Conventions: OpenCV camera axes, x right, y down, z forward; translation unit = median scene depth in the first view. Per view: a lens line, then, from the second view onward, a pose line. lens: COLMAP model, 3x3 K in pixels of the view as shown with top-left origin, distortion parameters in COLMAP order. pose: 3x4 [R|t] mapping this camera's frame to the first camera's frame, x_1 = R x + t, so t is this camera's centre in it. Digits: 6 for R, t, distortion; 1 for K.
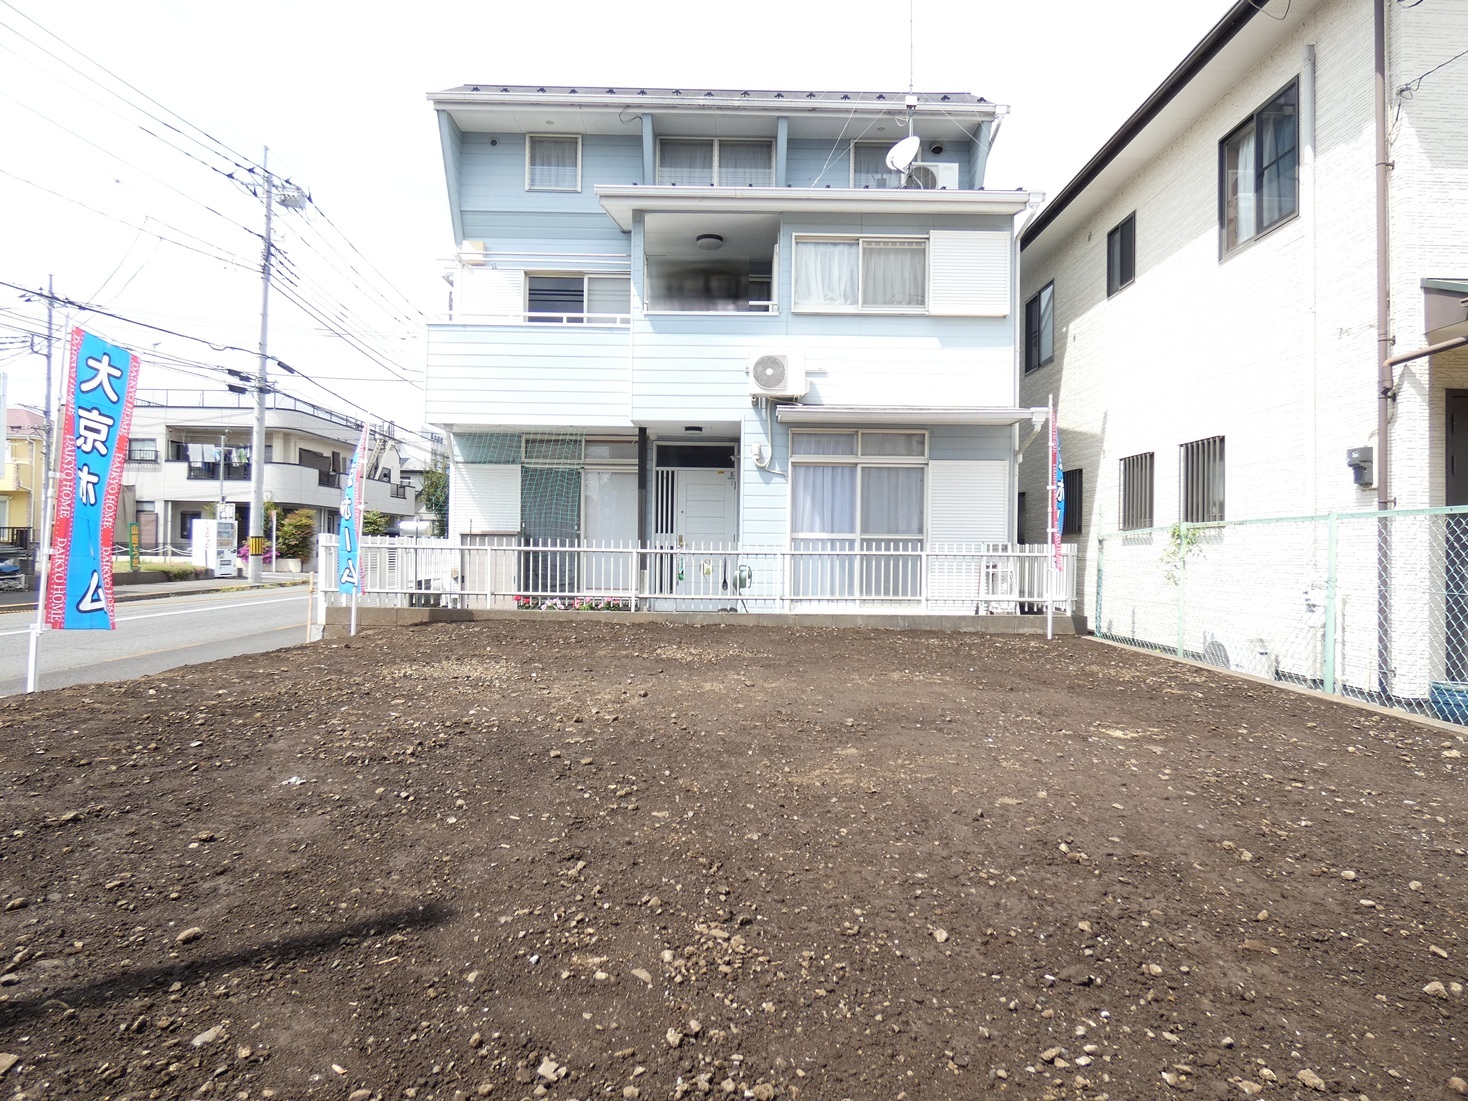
lens RADIAL K [[875.4, 0, 734.0], [0, 875.4, 550.5], [0, 0, 1]] dist [0.000895, -0.028966]
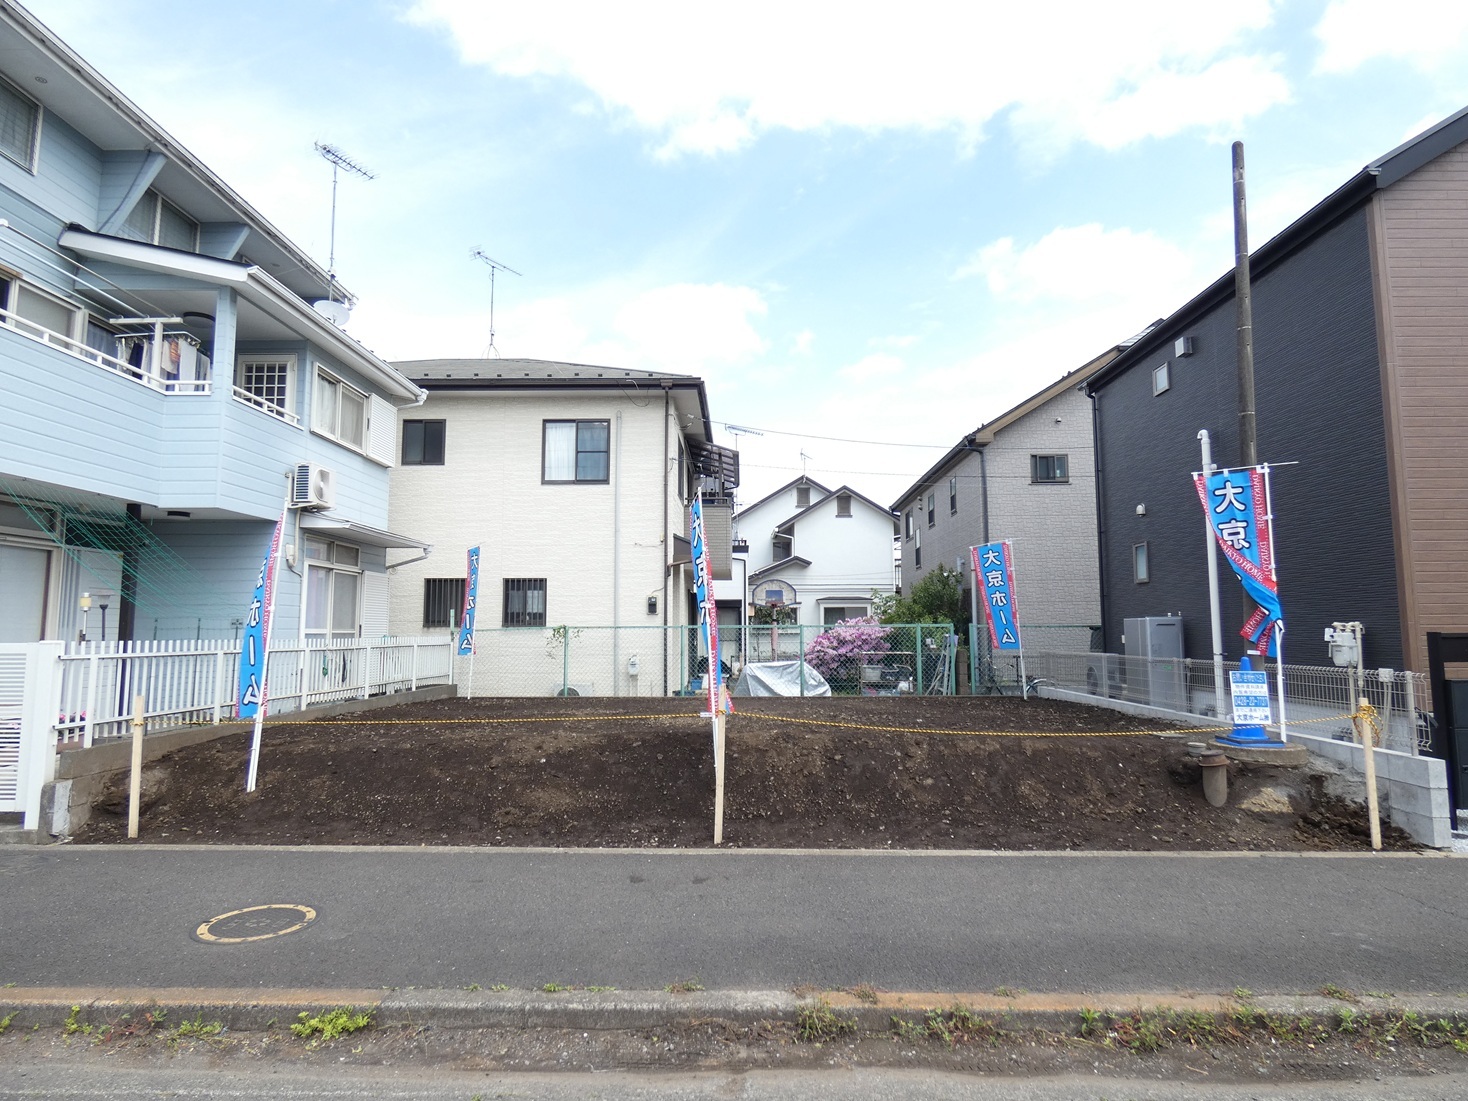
lens RADIAL K [[881.1, 0, 734.0], [0, 881.1, 550.5], [0, 0, 1]] dist [0.000549, -0.001116]
pose [[0.017191, 0.079974, 0.996649, -1.032088], [-0.002874, 0.996796, -0.079936, -0.030817], [-0.999848, -0.001490, 0.017366, 0.438423]]
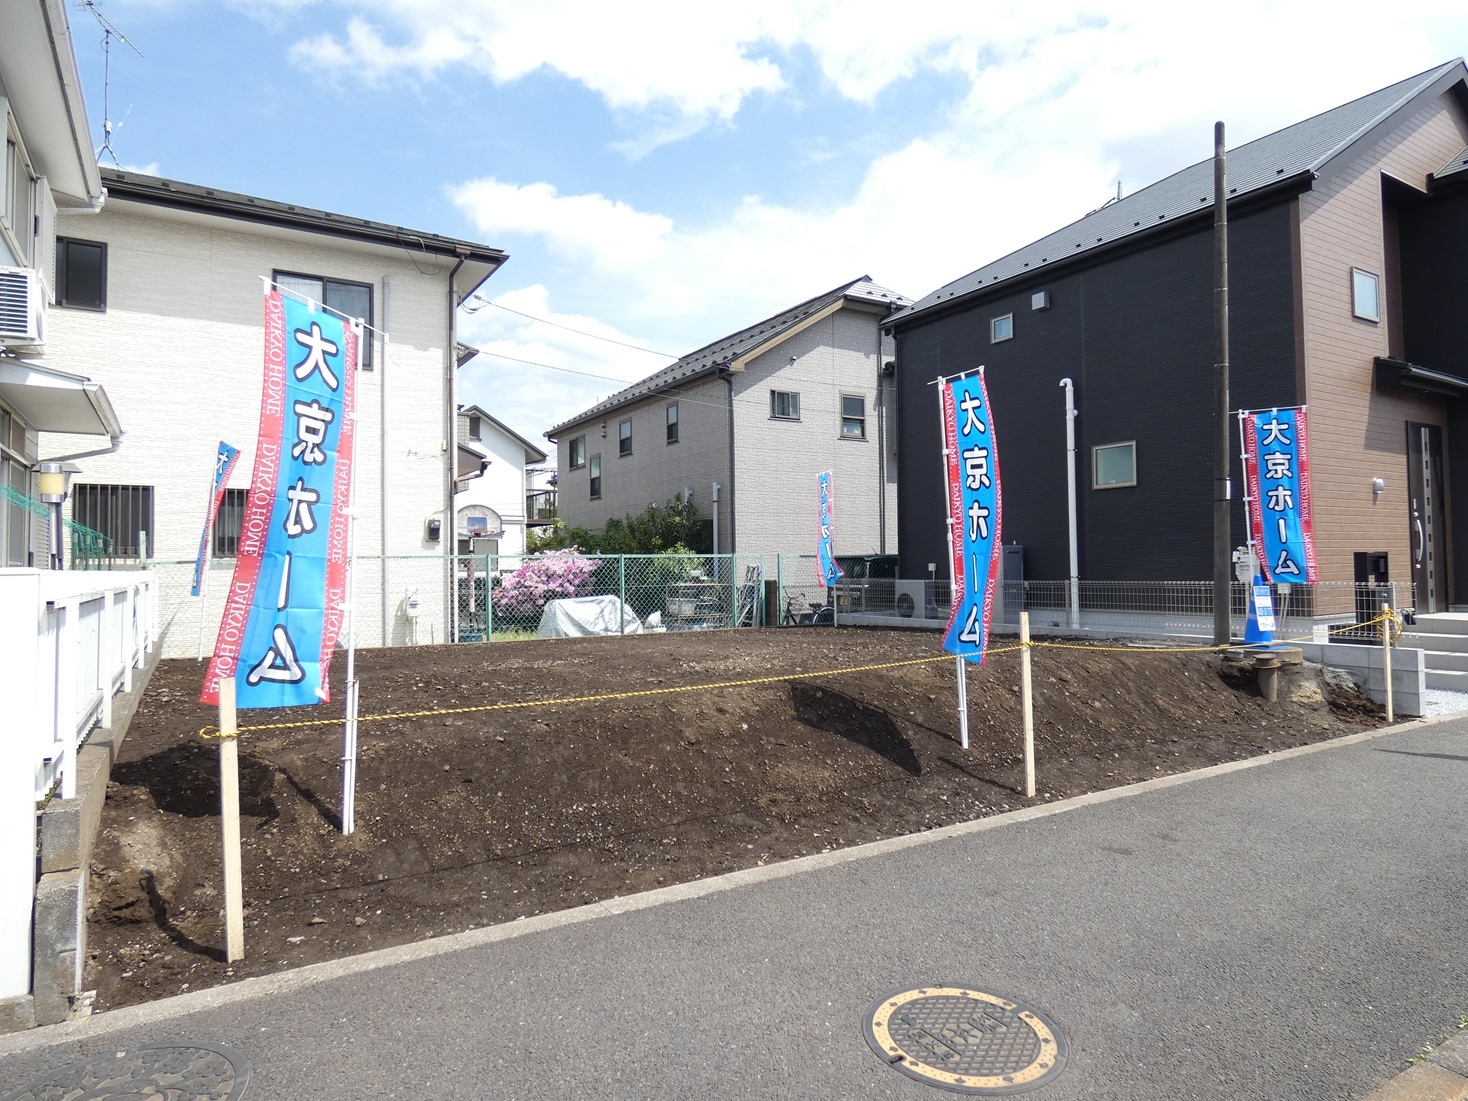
lens RADIAL K [[881.1, 0, 734.0], [0, 881.1, 550.5], [0, 0, 1]] dist [0.000549, -0.001116]
pose [[-0.527045, 0.009375, 0.849785, -0.766329], [0.000458, 0.999942, -0.010748, -0.017494], [-0.849837, -0.005276, -0.527019, 0.875579]]
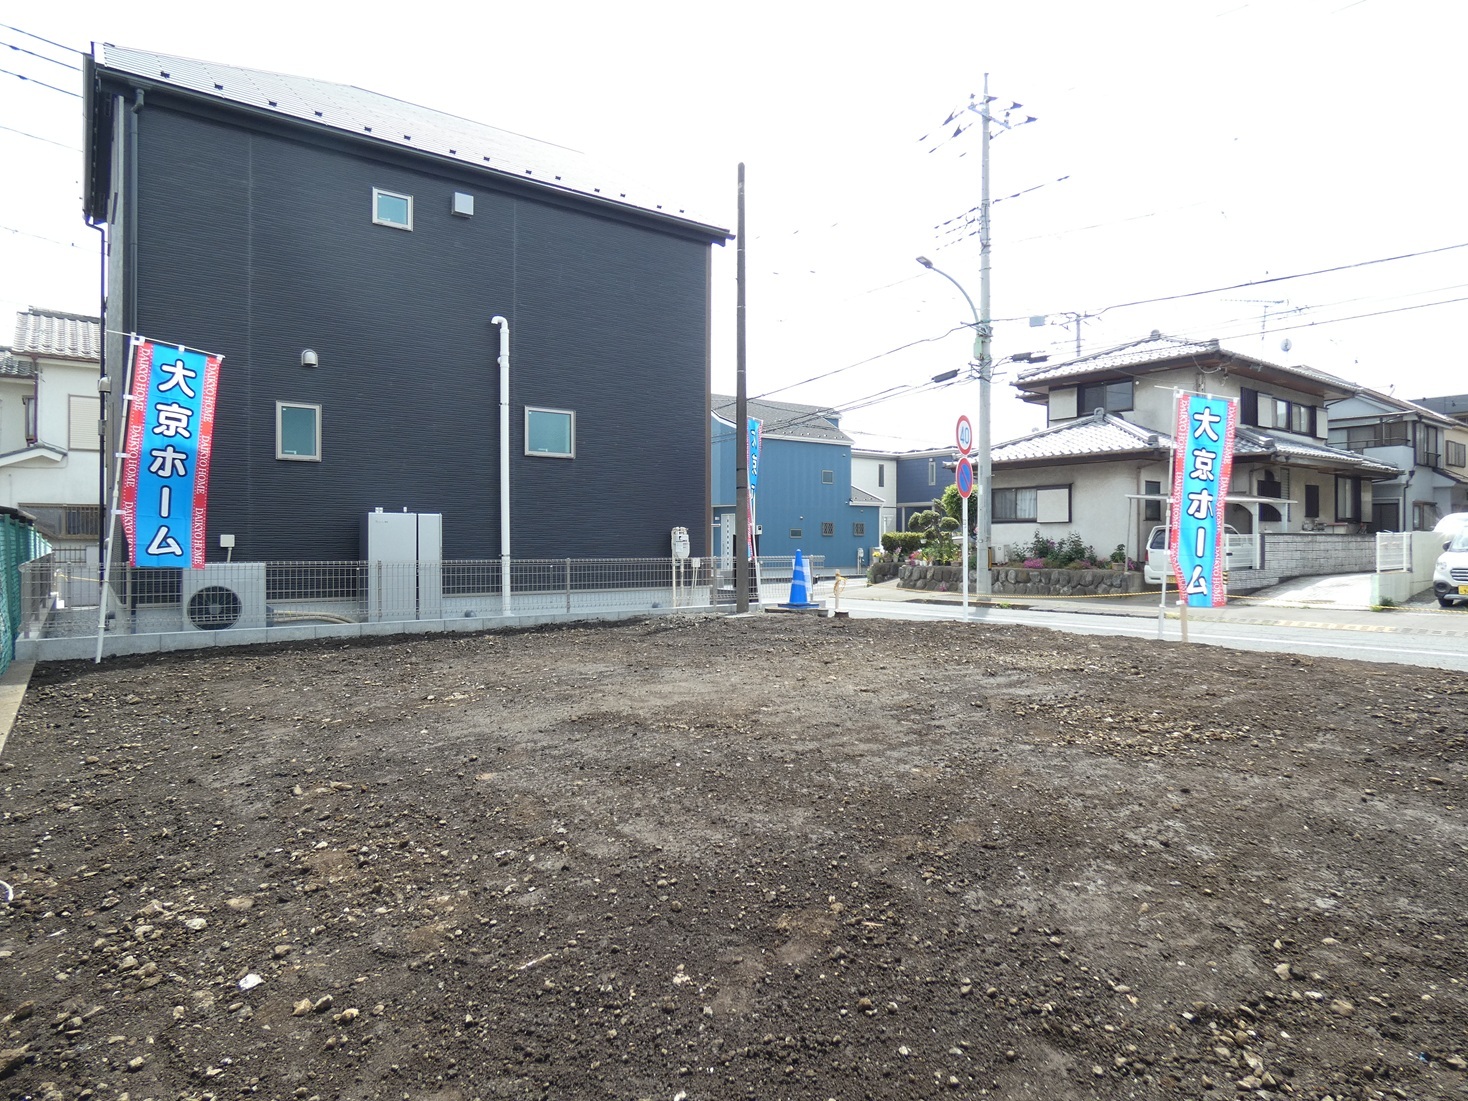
lens RADIAL K [[902.6, 0, 758.6], [0, 902.6, 546.8], [0, 0, 1]] dist [-0.002051, -0.001605]
pose [[-0.784669, -0.014522, -0.619745, 0.338928], [-0.011599, 0.999895, -0.008743, 0.000419], [0.619807, 0.000328, -0.784755, 0.844933]]
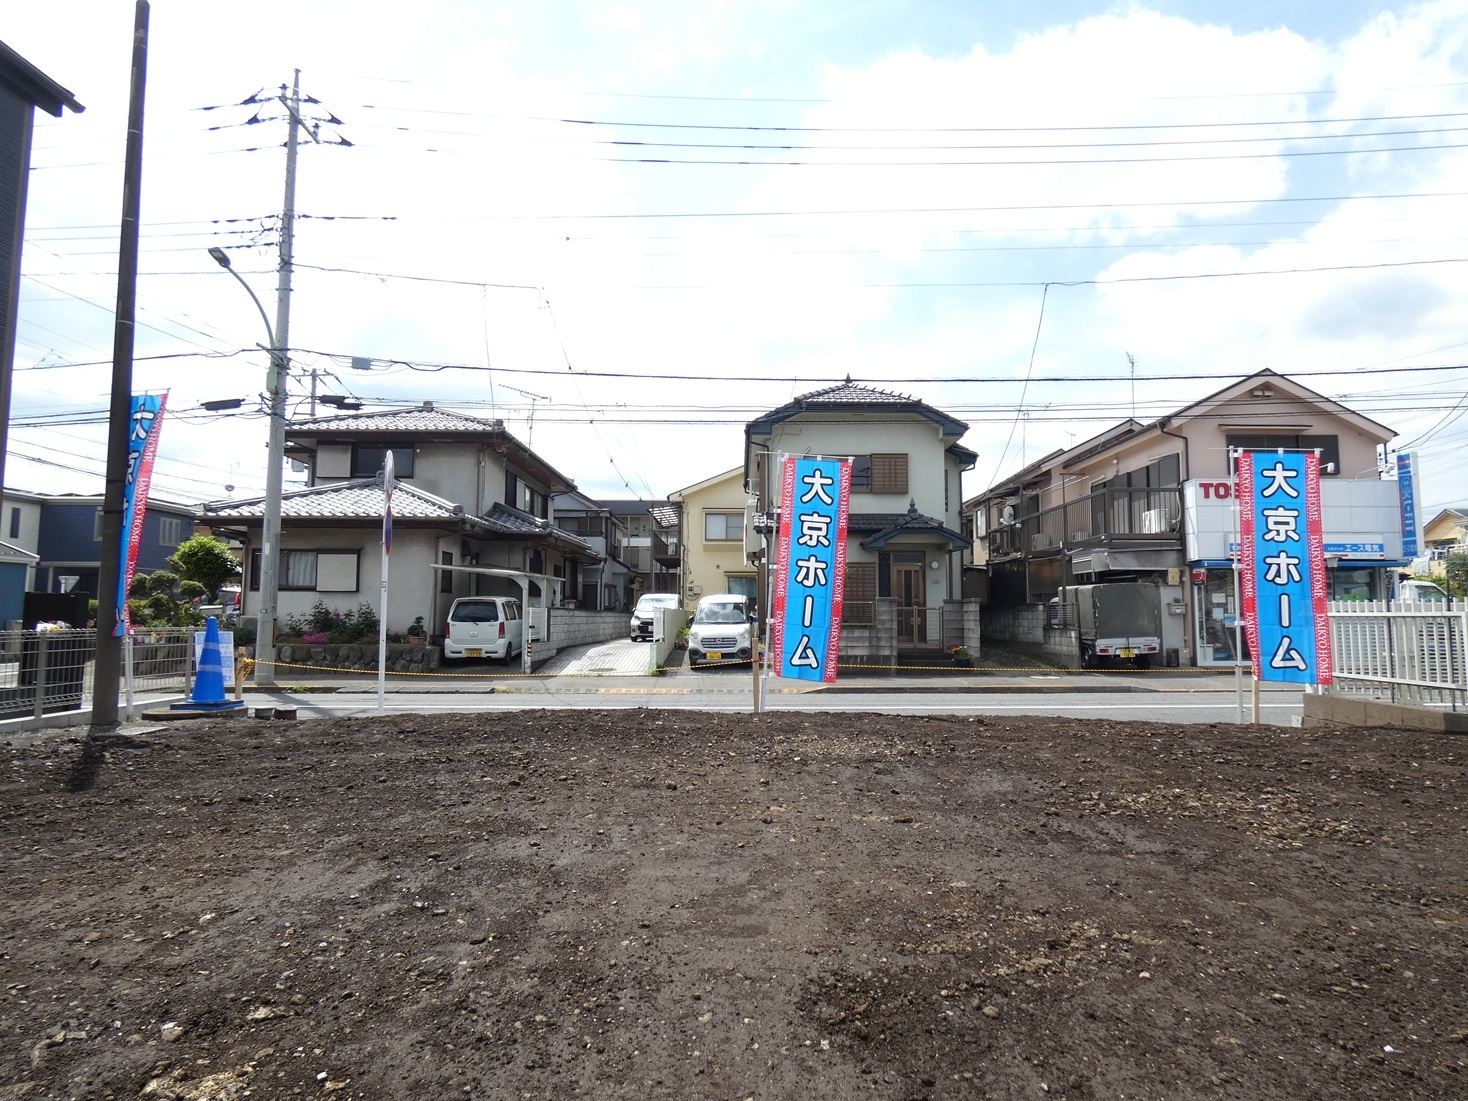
lens RADIAL K [[881.1, 0, 734.0], [0, 881.1, 550.5], [0, 0, 1]] dist [0.000549, -0.001116]
pose [[-0.002350, -0.097395, -0.995243, 0.310735], [-0.003883, 0.995239, -0.097386, 0.007089], [0.999990, 0.003636, -0.002717, 0.448368]]
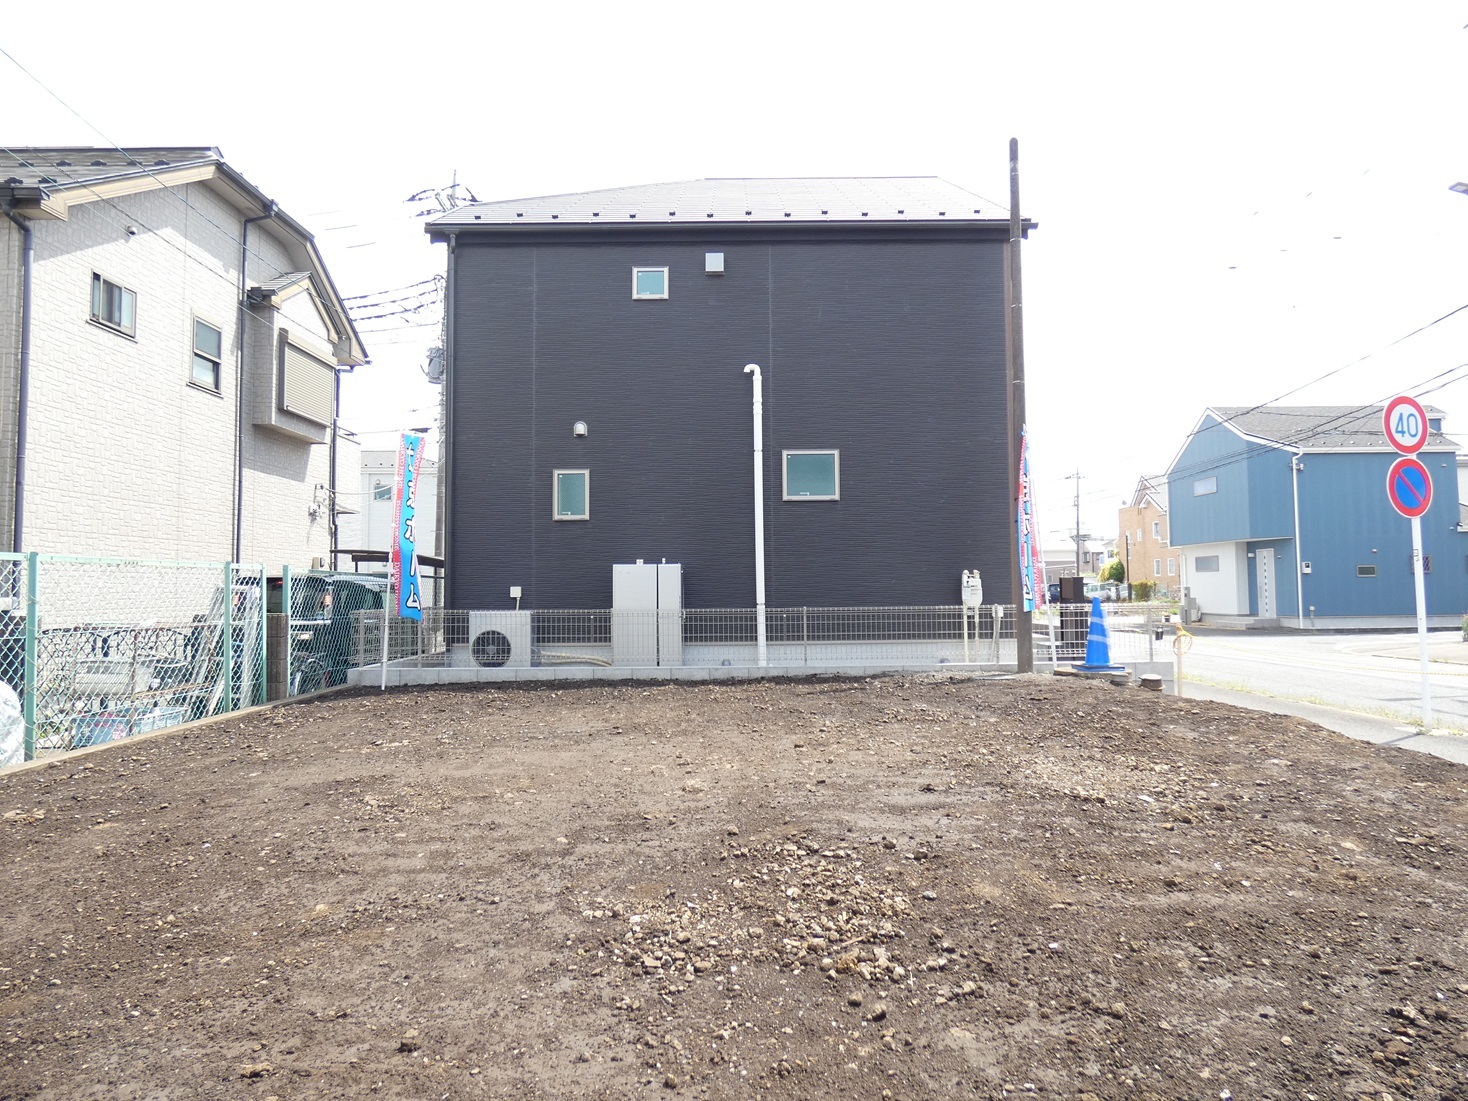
lens RADIAL K [[881.1, 0, 734.0], [0, 881.1, 550.5], [0, 0, 1]] dist [0.000549, -0.001116]
pose [[-0.999967, -0.006182, -0.005252, -0.012257], [-0.005914, 0.998752, -0.049592, -0.005369], [0.005552, -0.049560, -0.998756, 0.846924]]
